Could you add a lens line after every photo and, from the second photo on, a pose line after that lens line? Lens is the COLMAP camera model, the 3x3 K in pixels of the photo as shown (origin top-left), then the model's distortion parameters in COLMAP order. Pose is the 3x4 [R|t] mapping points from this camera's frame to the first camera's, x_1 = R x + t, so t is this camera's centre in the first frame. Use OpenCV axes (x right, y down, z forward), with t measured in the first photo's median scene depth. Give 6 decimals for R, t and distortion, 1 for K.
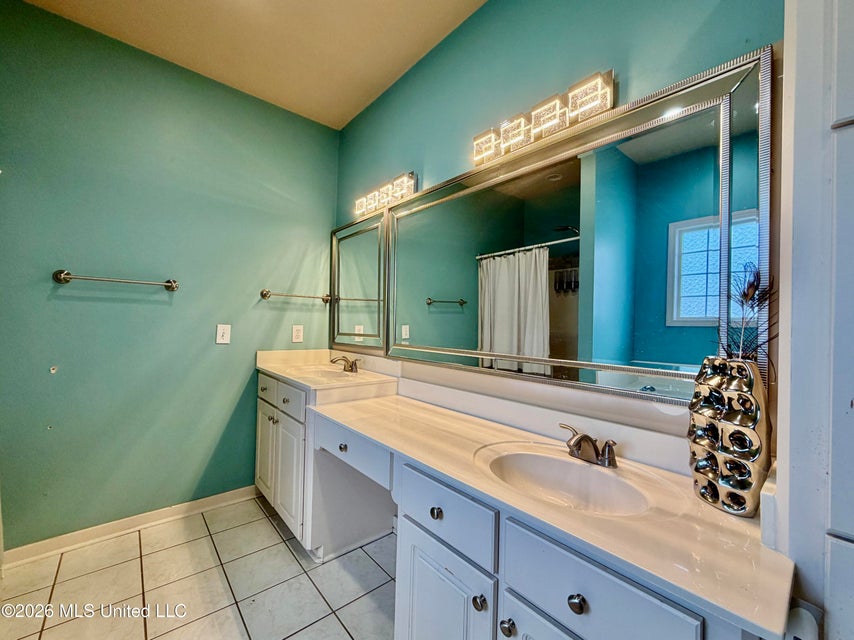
lens RADIAL K [[345.4, 0, 424.6], [0, 345.4, 319.8], [0, 0, 1]] dist [-0.002457, 0.000279]
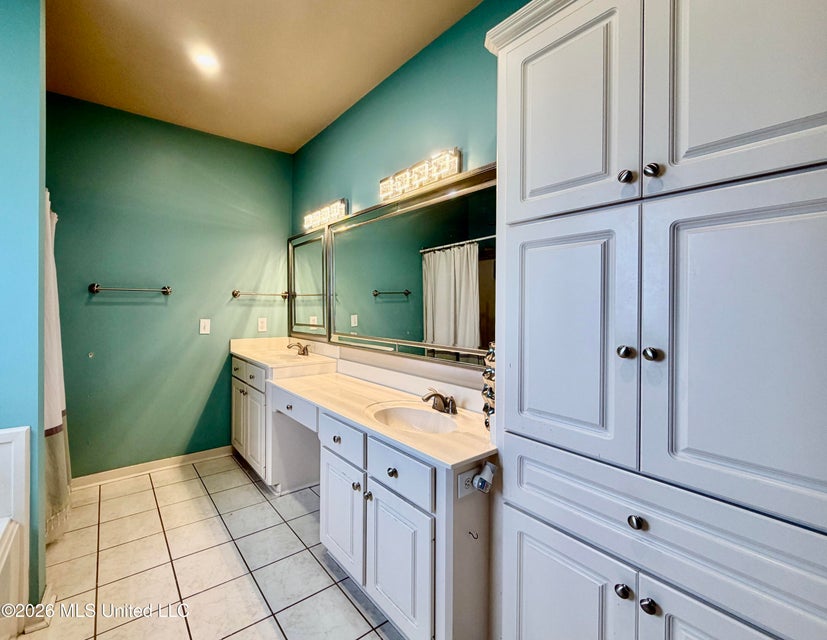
lens RADIAL K [[383.1, 0, 379.5], [0, 383.1, 300.0], [0, 0, 1]] dist [-0.000145, 0.000356]
pose [[0.996046, -0.023021, -0.085800, 0.206501], [0.023229, 0.999729, 0.001421, -0.049320], [0.085744, -0.003408, 0.996311, -0.400497]]
